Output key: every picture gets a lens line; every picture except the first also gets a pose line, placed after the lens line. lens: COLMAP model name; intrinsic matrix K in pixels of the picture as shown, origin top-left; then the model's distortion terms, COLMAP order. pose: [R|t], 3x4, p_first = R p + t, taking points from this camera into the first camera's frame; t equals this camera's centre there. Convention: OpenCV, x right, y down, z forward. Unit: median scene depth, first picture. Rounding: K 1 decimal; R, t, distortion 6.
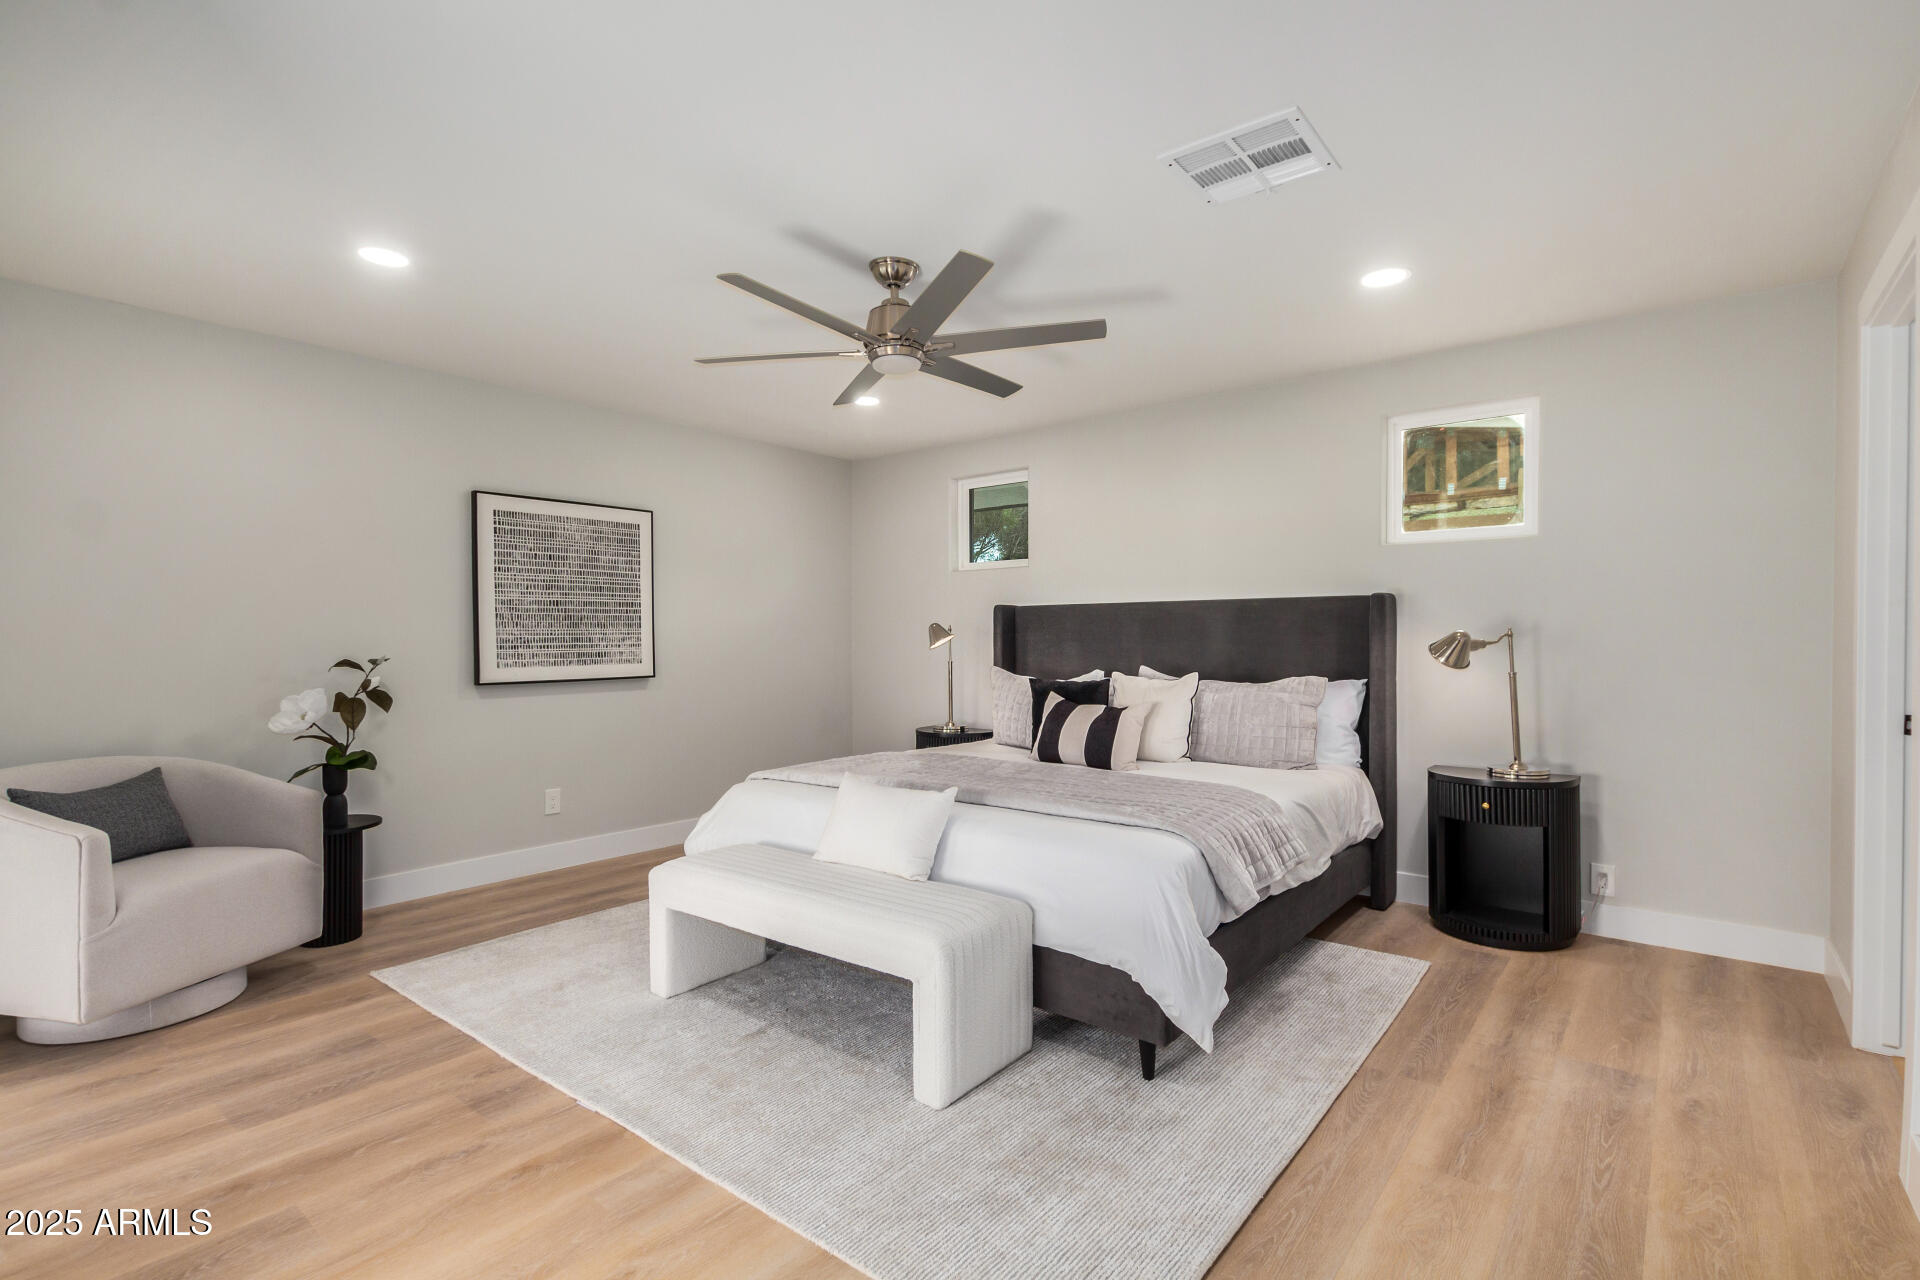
lens RADIAL K [[900.3, 0, 964.2], [0, 900.3, 648.3], [0, 0, 1]] dist [0.010826, -0.001455]
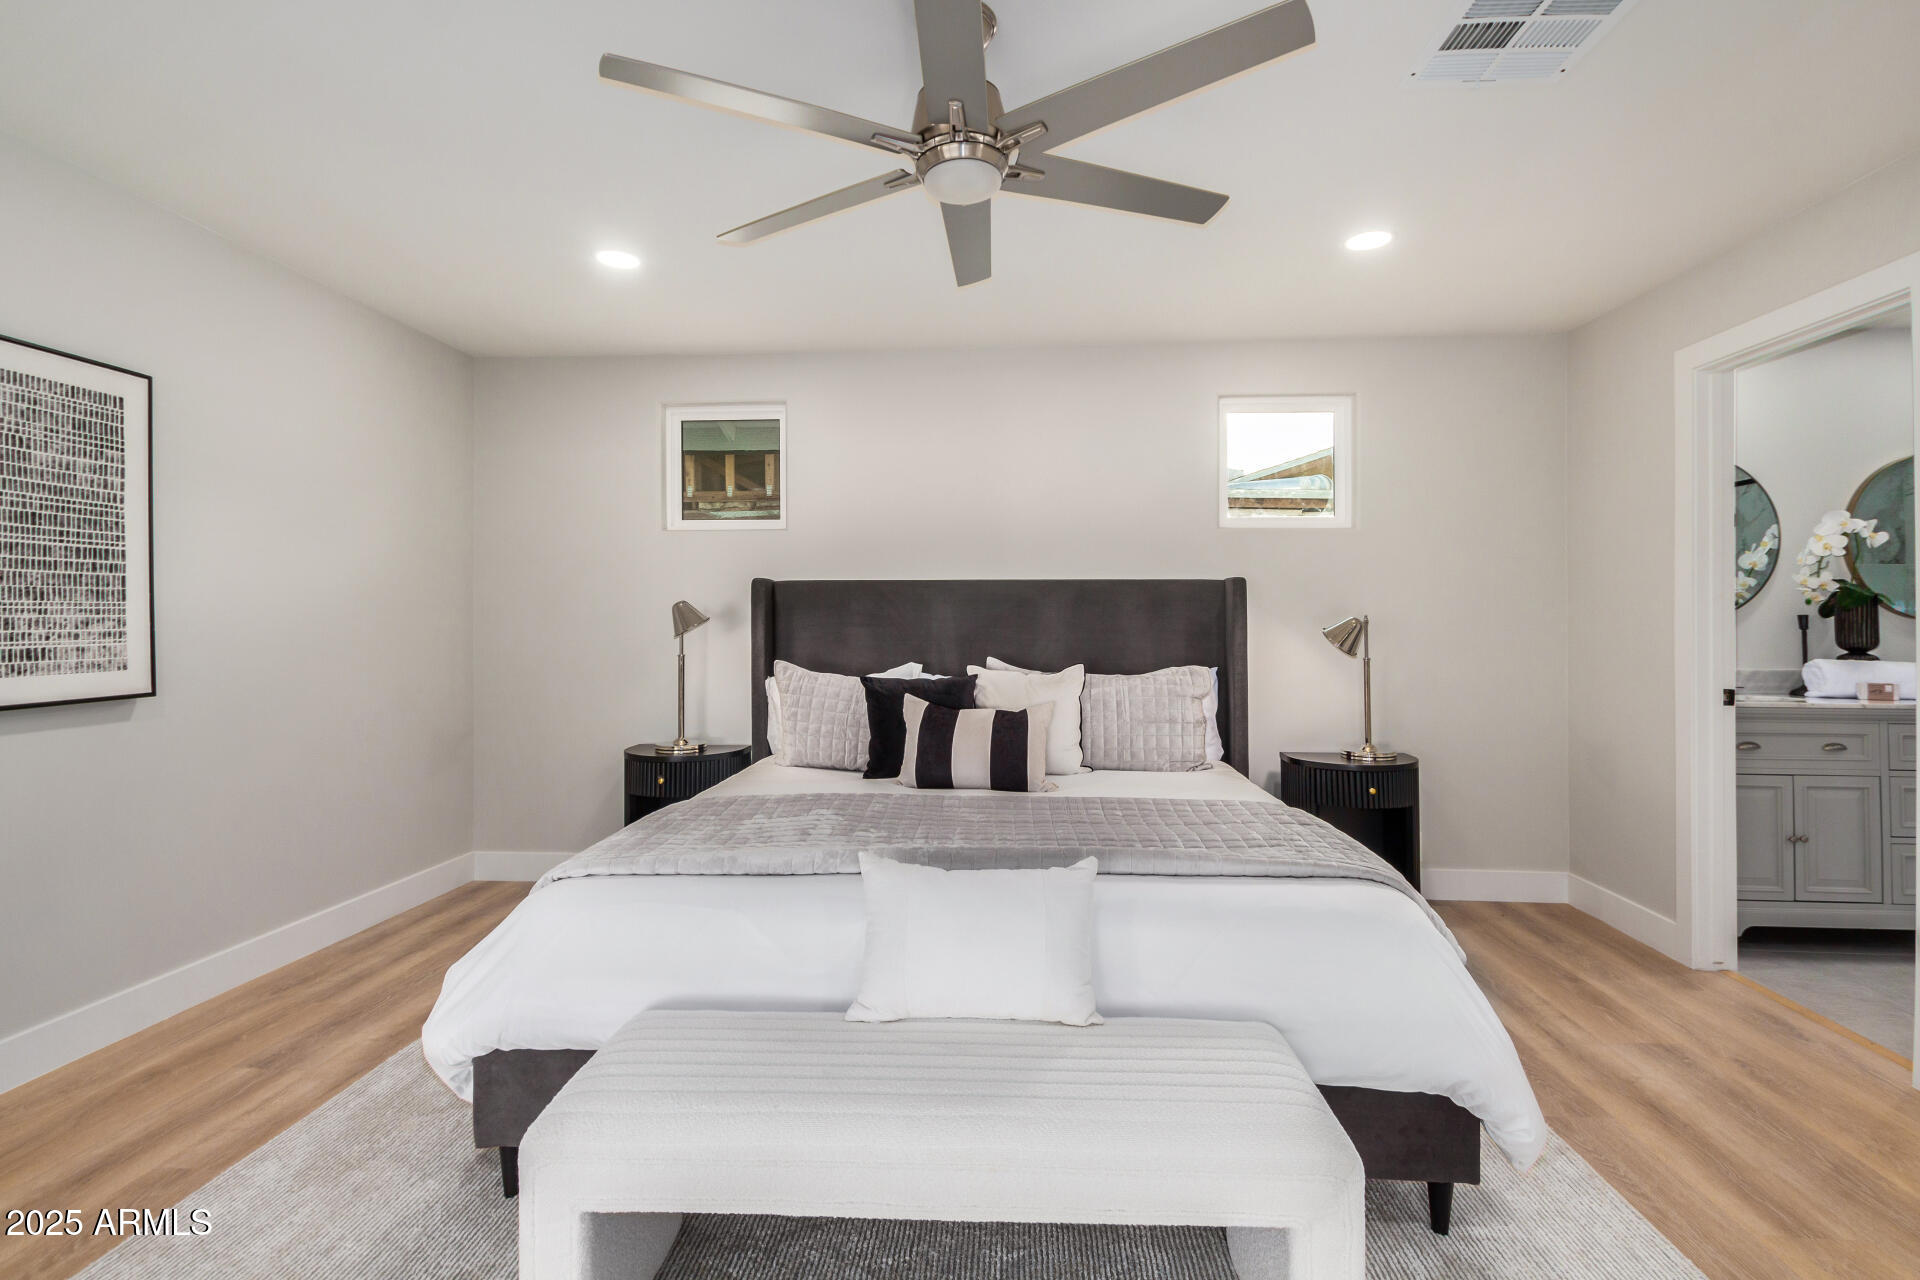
lens RADIAL K [[900.3, 0, 963.5], [0, 900.3, 619.5], [0, 0, 1]] dist [0.010826, -0.001455]
pose [[0.818397, 0.005337, 0.574629, -0.277592], [0.002920, 0.999905, -0.013446, -0.003716], [-0.574646, 0.012682, 0.818304, 0.320408]]
